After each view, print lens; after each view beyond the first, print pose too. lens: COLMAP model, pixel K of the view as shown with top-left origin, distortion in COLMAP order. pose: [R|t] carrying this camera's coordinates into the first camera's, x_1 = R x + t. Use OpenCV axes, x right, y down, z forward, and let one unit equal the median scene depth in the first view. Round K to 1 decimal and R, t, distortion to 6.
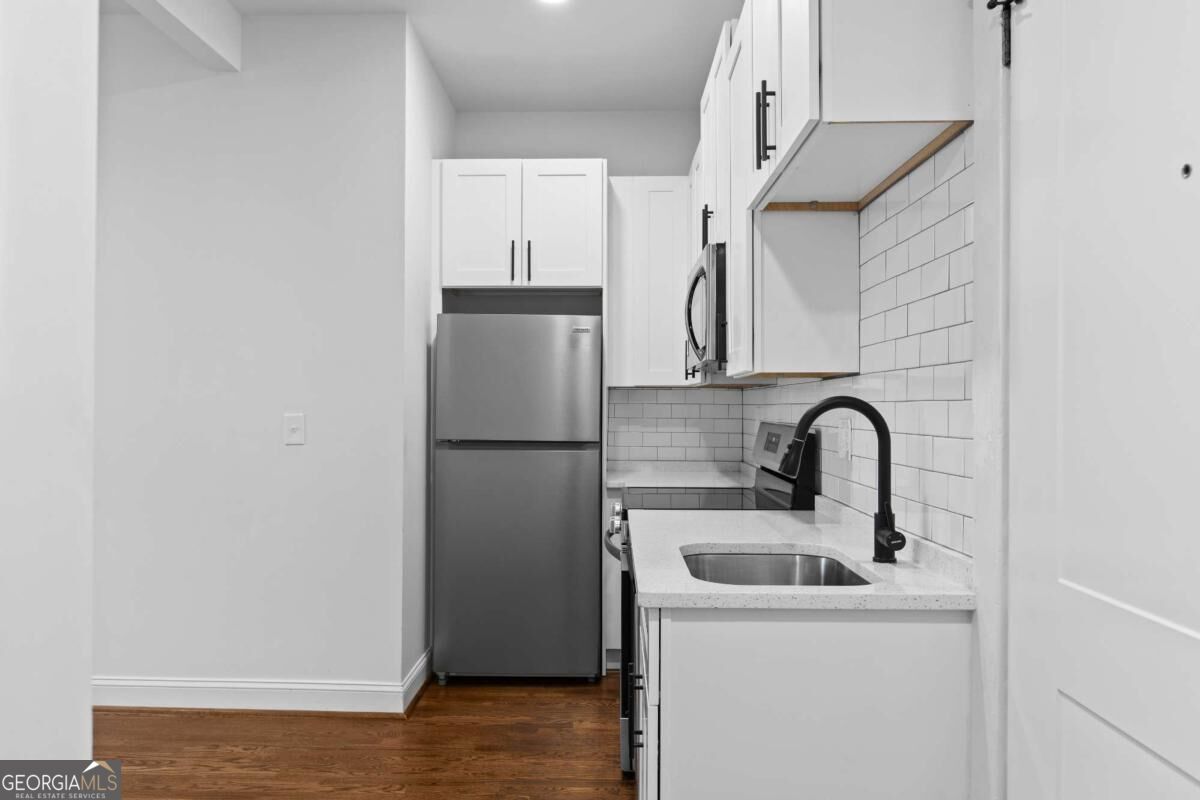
lens RADIAL K [[834.3, 0, 600.5], [0, 834.3, 406.3], [0, 0, 1]] dist [0.002859, 0.002174]
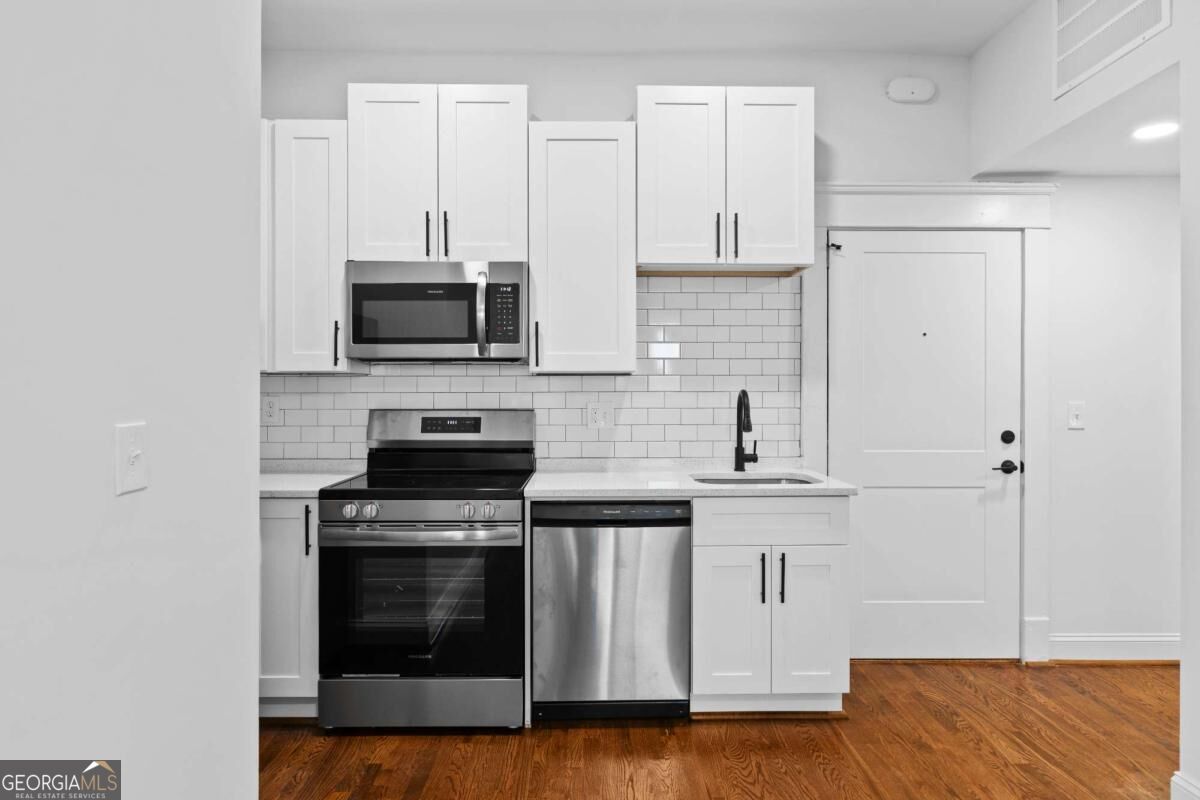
lens RADIAL K [[705.1, 0, 598.7], [0, 705.1, 391.0], [0, 0, 1]] dist [-0.000760, -0.005050]
pose [[-0.036466, -0.004759, 0.999324, -0.745622], [0.000418, 0.999988, 0.004778, -0.009188], [-0.999335, 0.000592, -0.036463, 0.765416]]
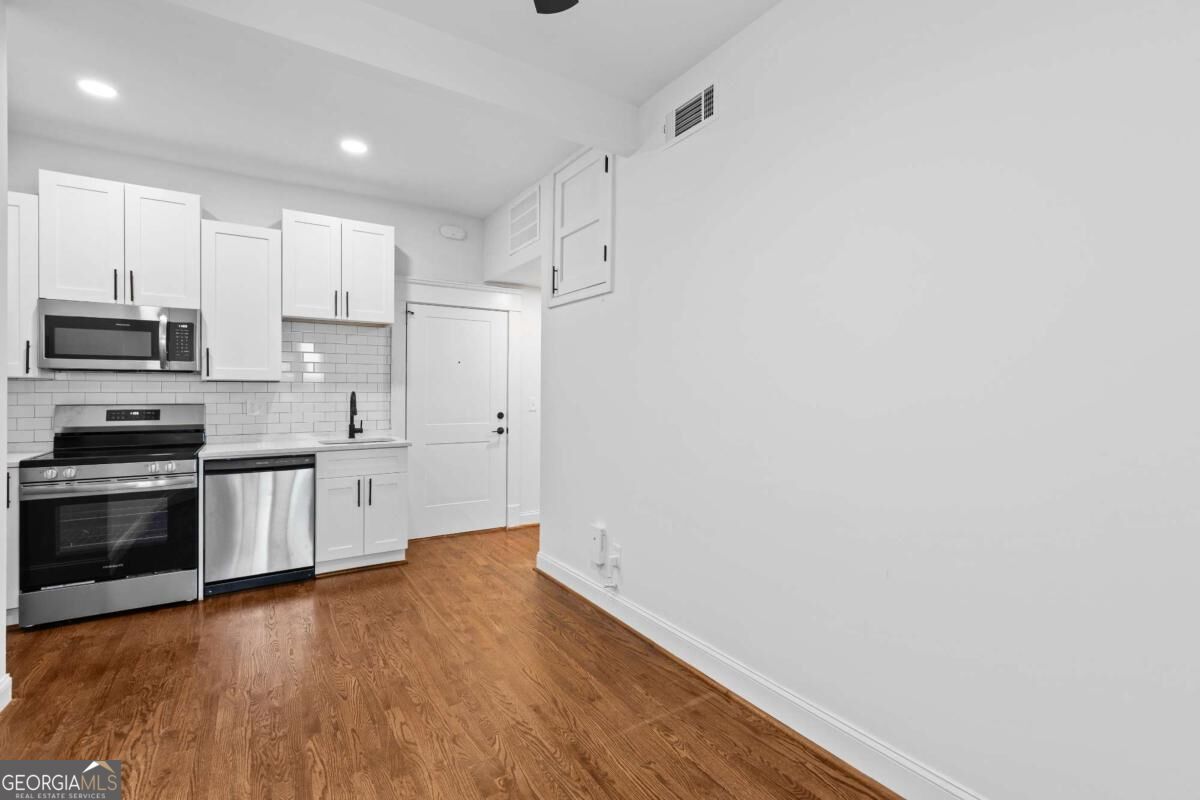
lens RADIAL K [[538.4, 0, 600.6], [0, 538.4, 392.9], [0, 0, 1]] dist [0.004523, -0.001299]
pose [[-0.558488, -0.011182, 0.829438, -1.161846], [-0.006971, 0.999937, 0.008787, -0.017575], [-0.829484, -0.000875, -0.558530, 0.762040]]
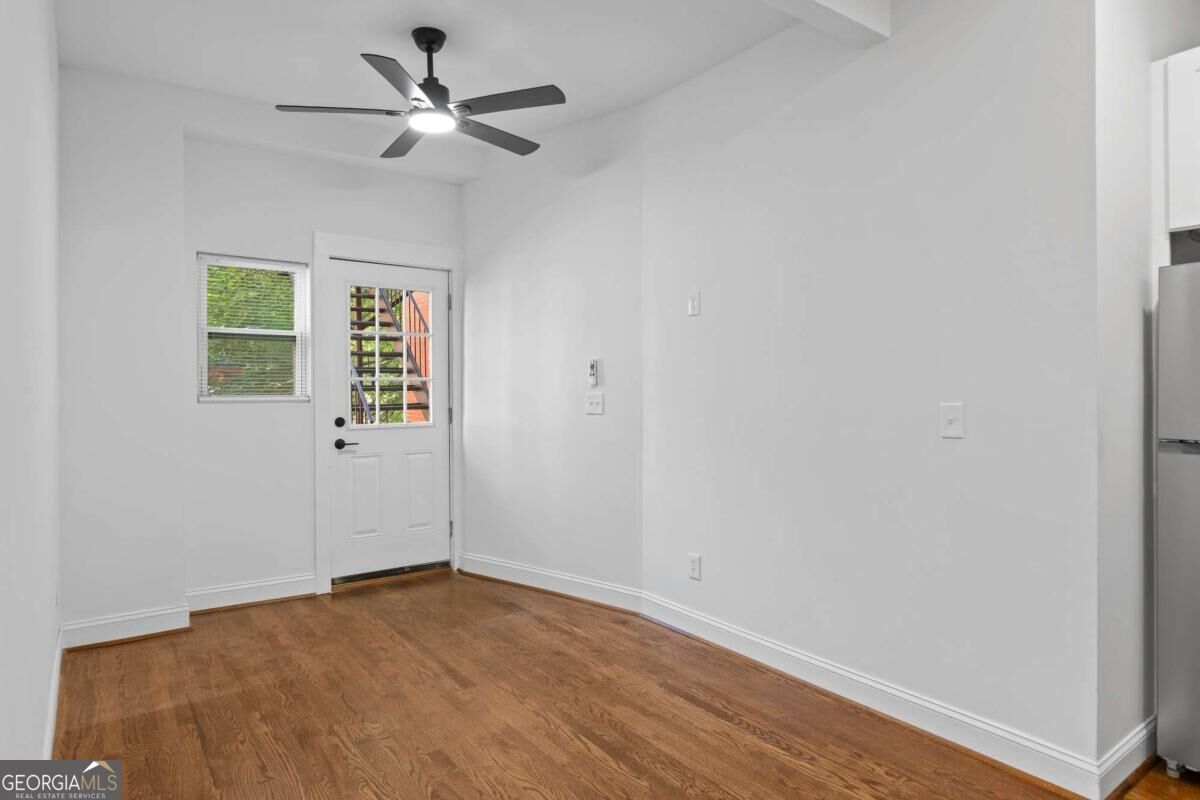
lens RADIAL K [[698.9, 0, 606.1], [0, 698.9, 387.5], [0, 0, 1]] dist [-0.000277, 0.001291]
pose [[0.610798, -0.007559, -0.791750, -0.007237], [0.005916, 0.999970, -0.004982, -0.005649], [0.791764, -0.001641, 0.610825, 0.264855]]
